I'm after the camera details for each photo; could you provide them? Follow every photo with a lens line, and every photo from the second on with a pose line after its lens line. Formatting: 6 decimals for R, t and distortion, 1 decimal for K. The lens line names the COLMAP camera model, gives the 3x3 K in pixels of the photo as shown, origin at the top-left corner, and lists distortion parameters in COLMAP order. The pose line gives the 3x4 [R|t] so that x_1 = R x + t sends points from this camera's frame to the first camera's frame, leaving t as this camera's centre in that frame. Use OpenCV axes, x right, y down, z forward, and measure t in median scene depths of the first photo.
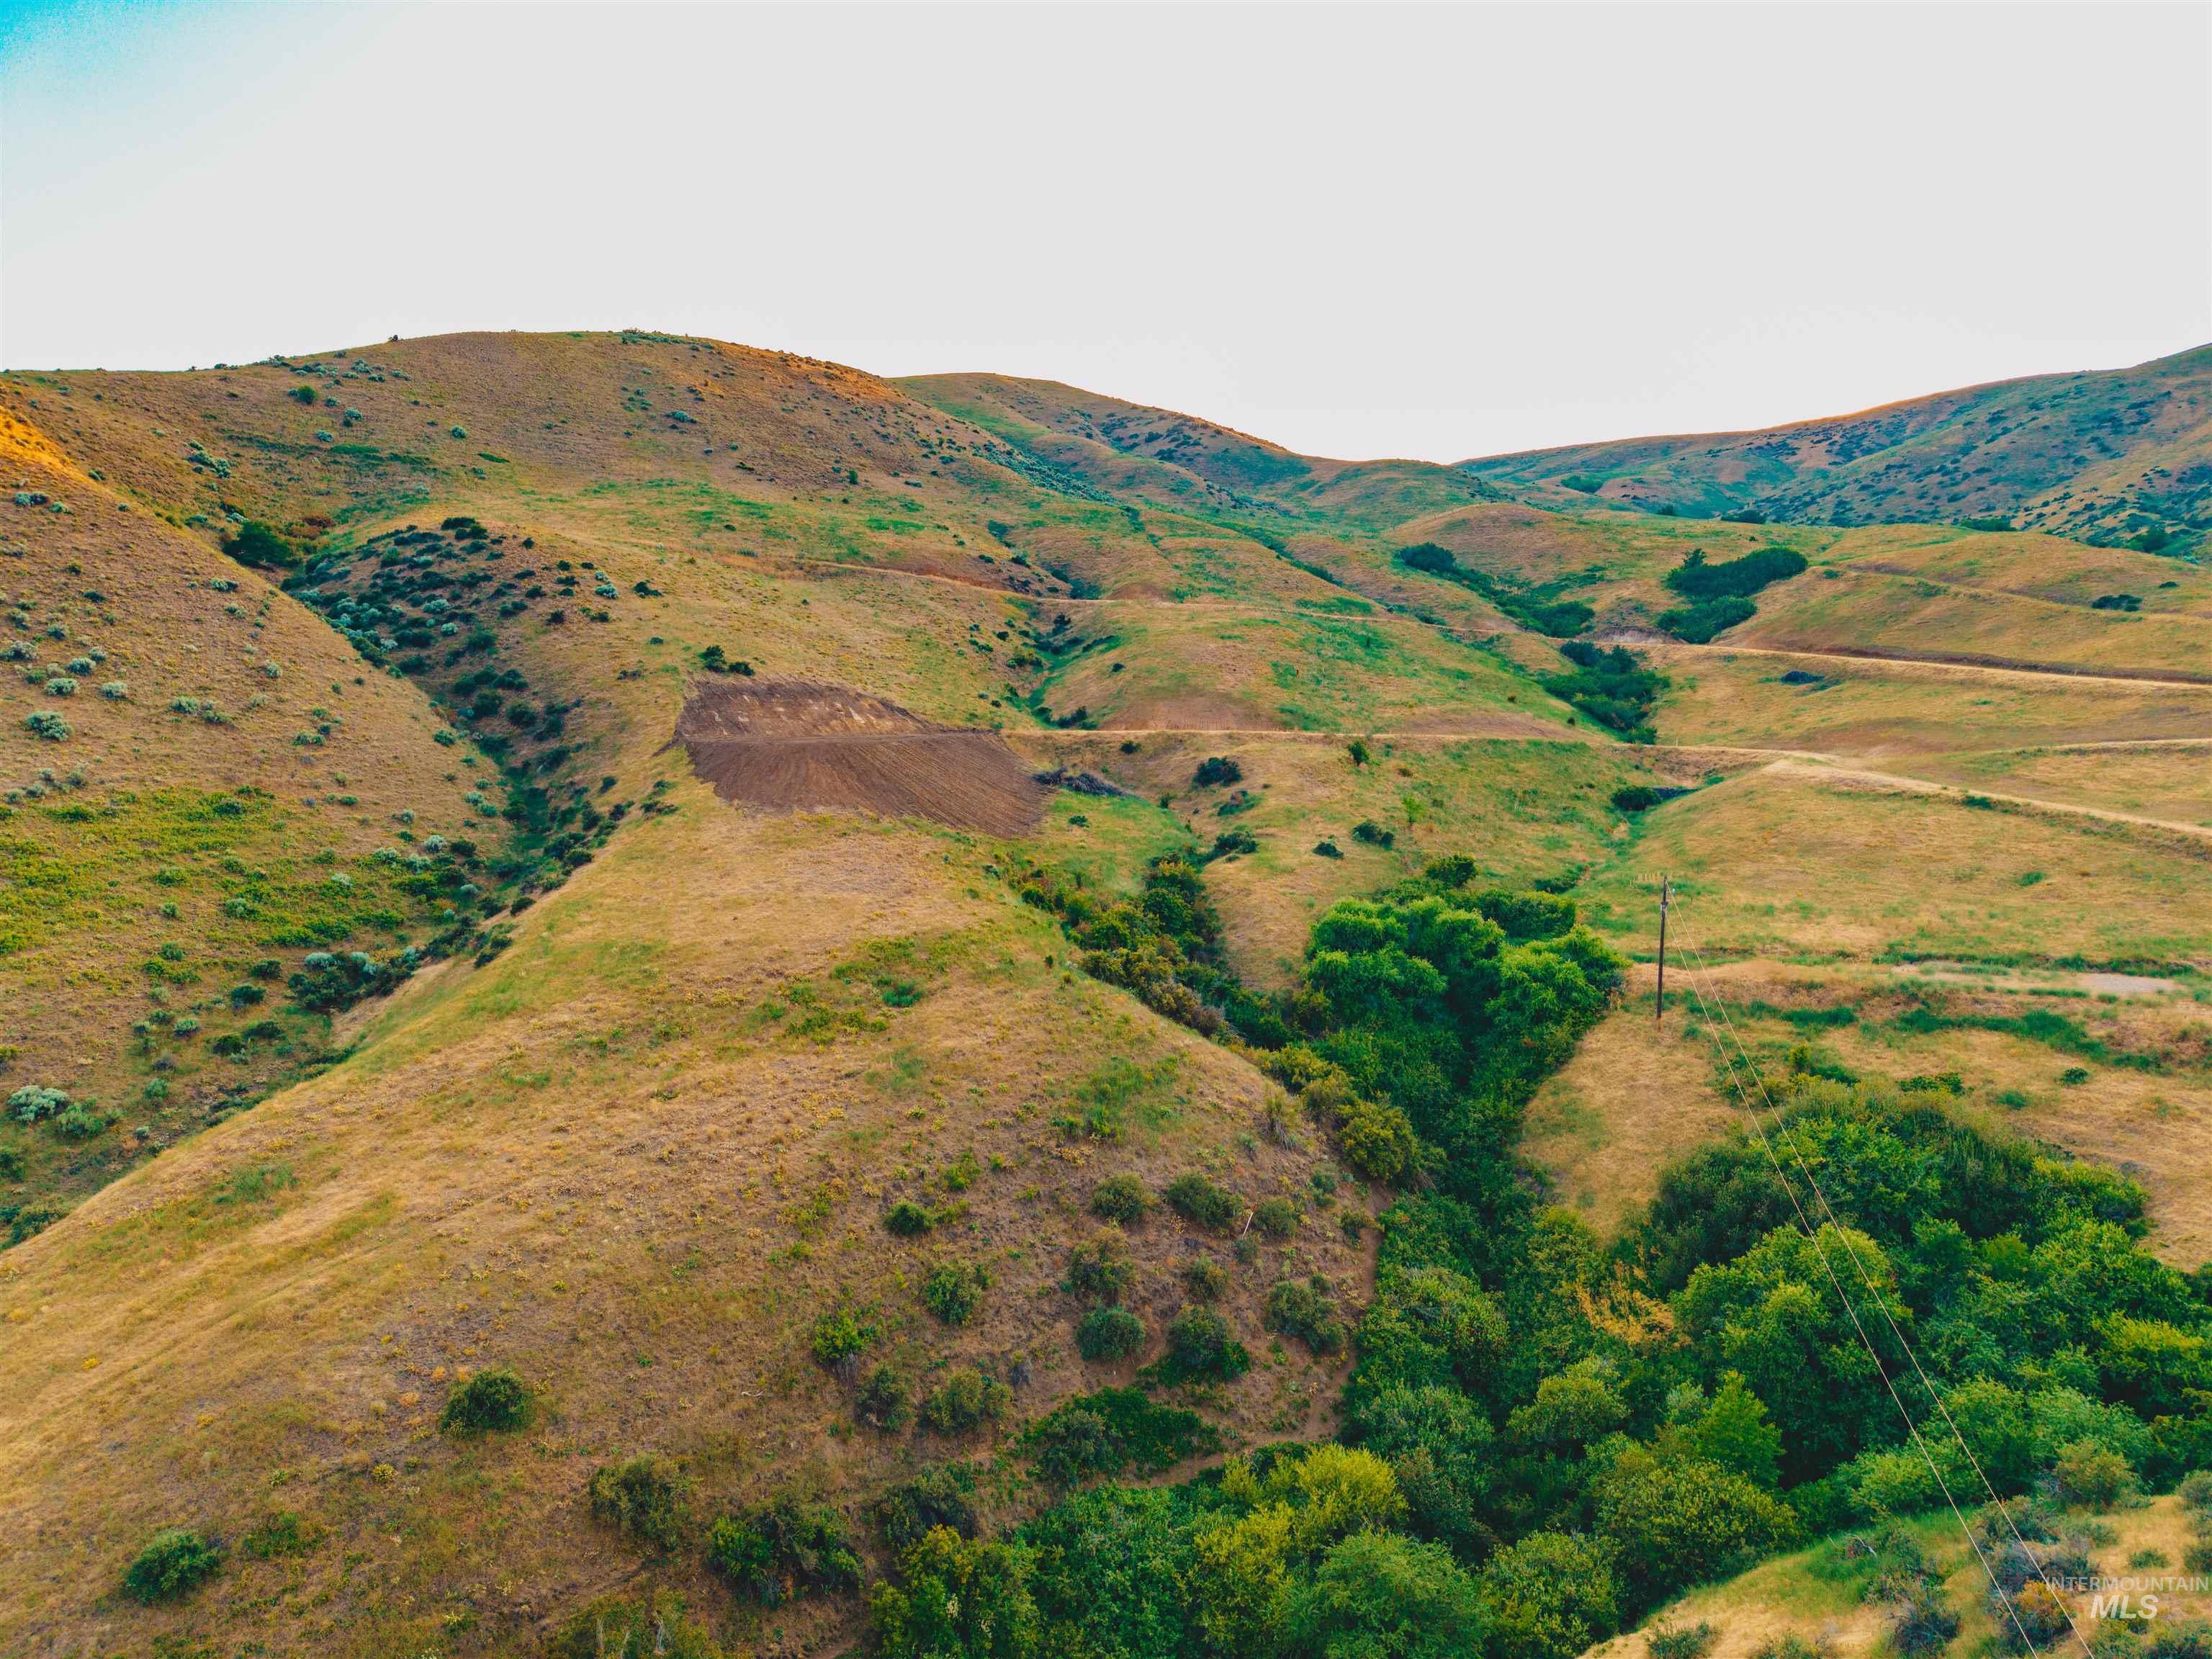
lens RADIAL K [[1476.0, 0, 1114.1], [0, 1476.0, 850.4], [0, 0, 1]] dist [0.040678, -0.047771]
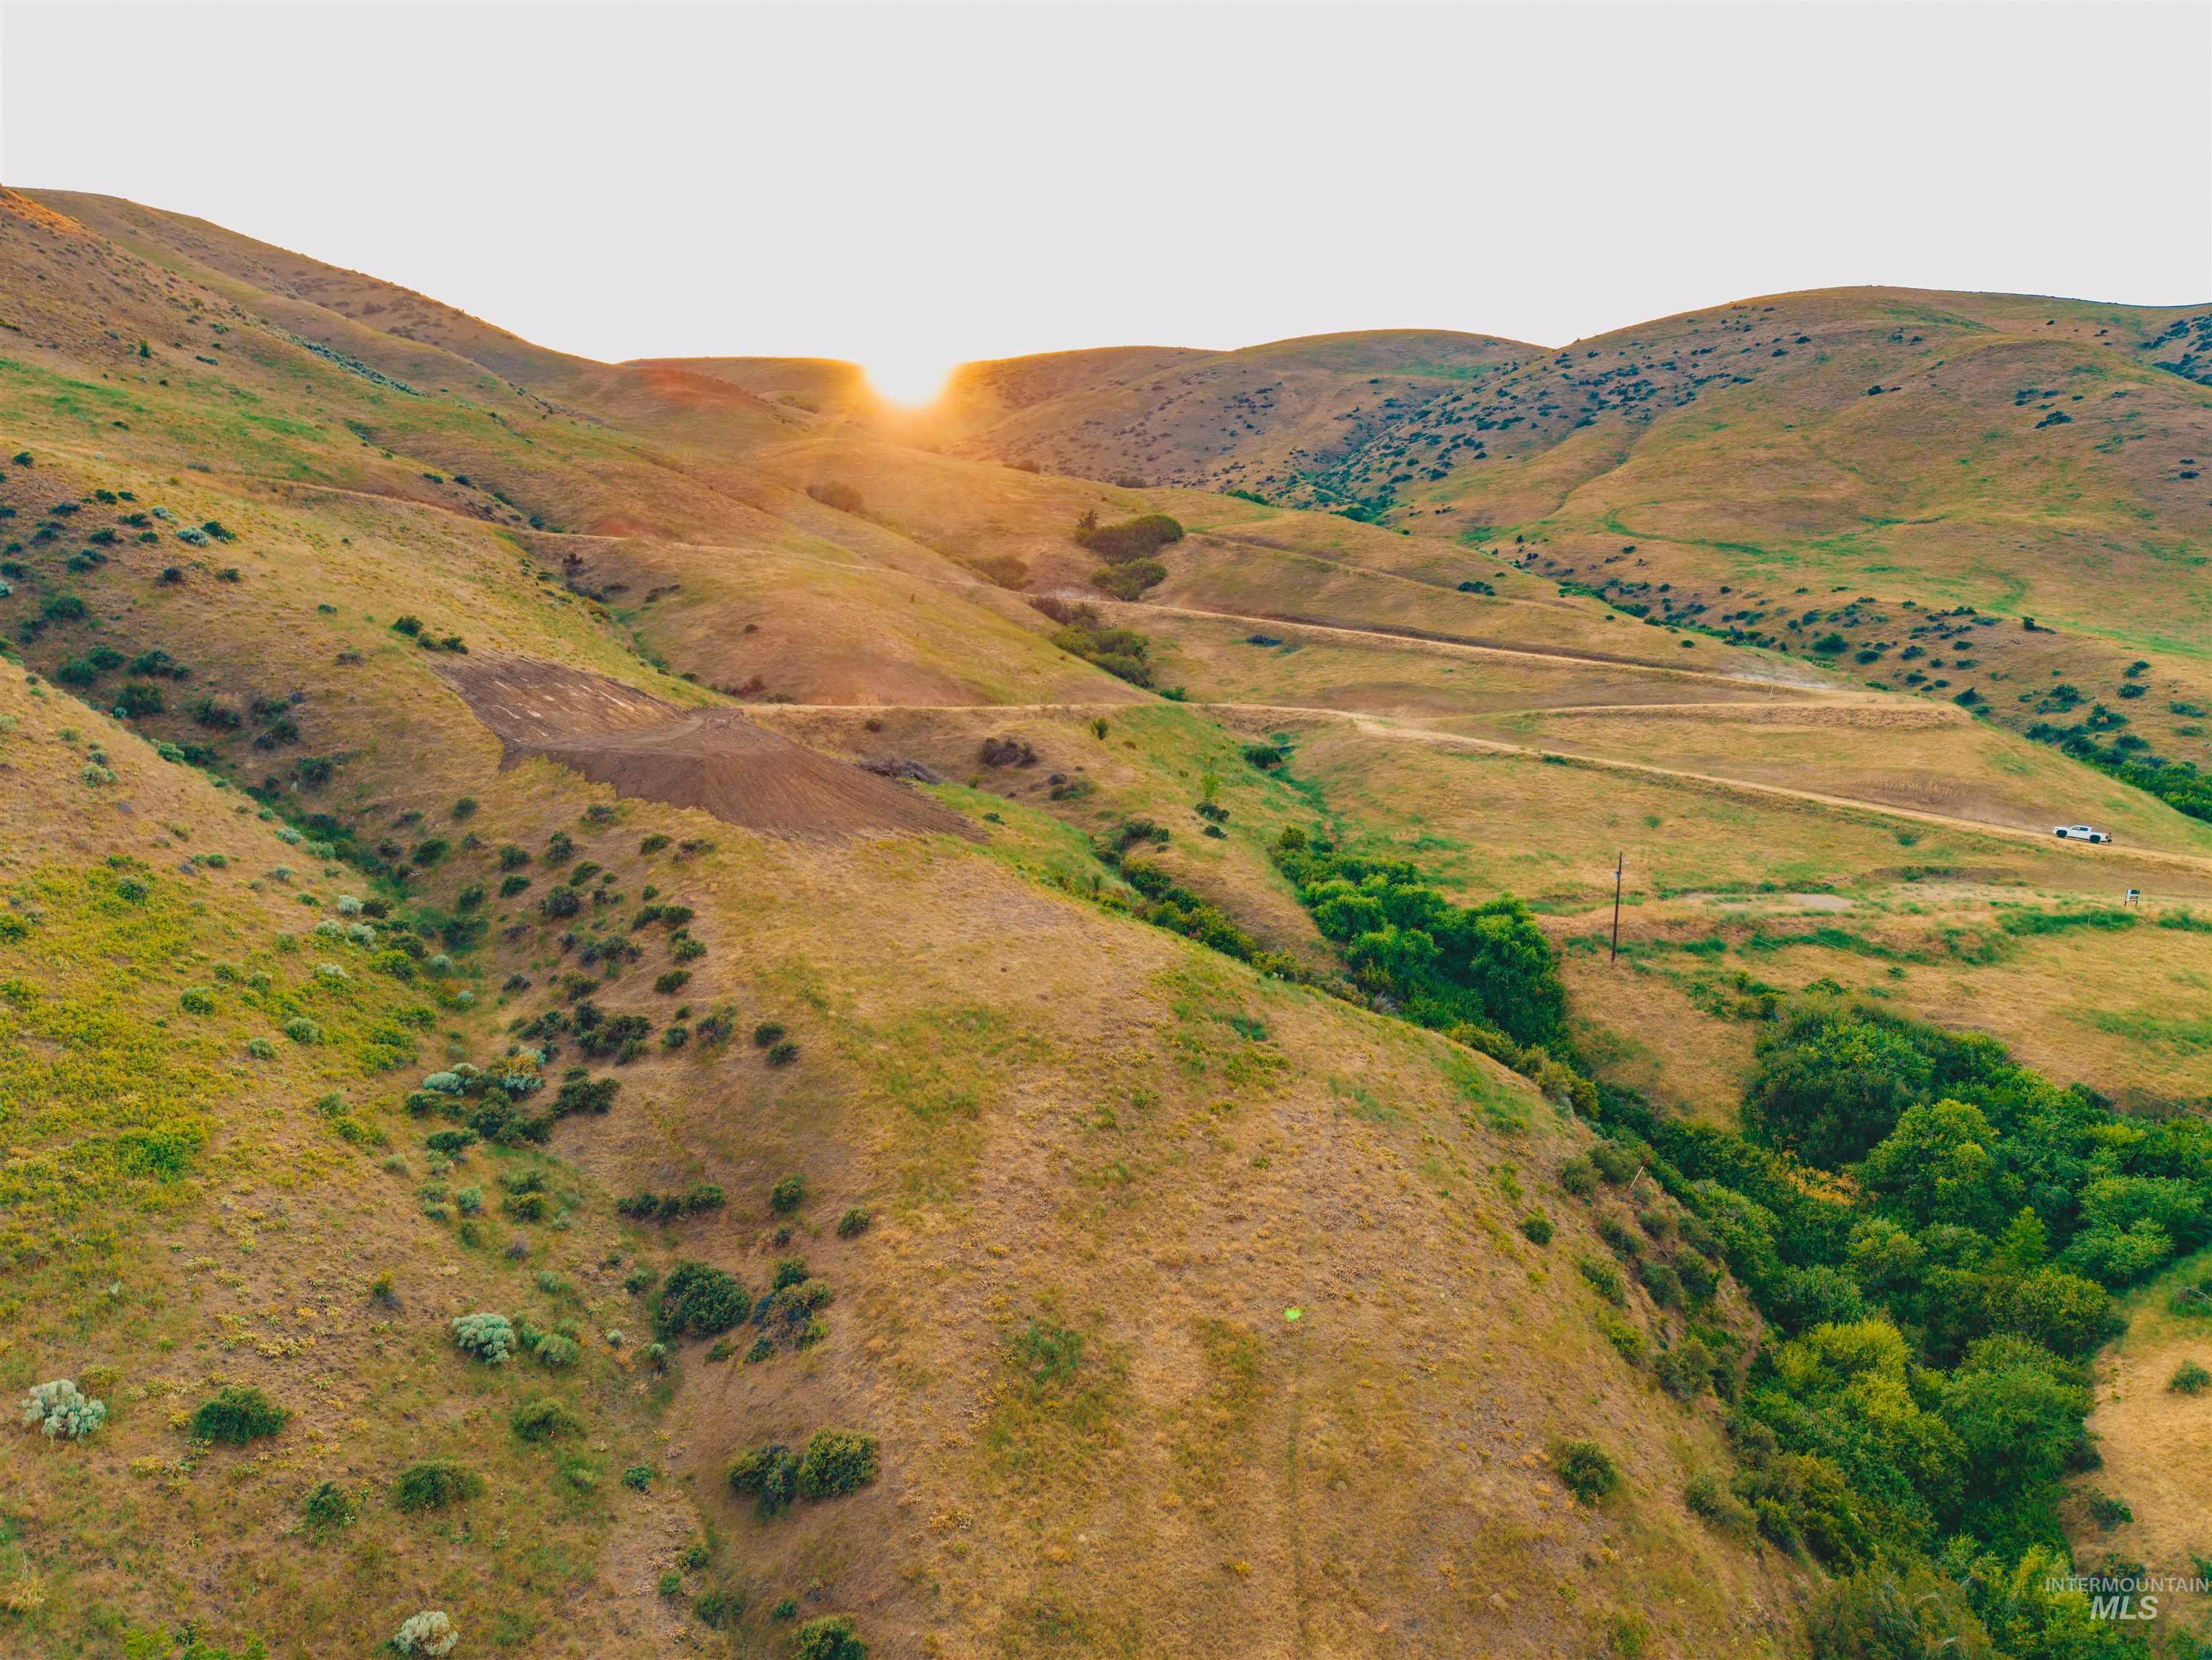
lens RADIAL K [[1476.2, 0, 1108.0], [0, 1476.2, 846.7], [0, 0, 1]] dist [0.040678, -0.047771]
pose [[0.825502, -0.074322, 0.559484, -0.363264], [0.037368, 0.996314, 0.077215, -0.052266], [-0.563160, -0.042834, 0.825237, 0.086676]]
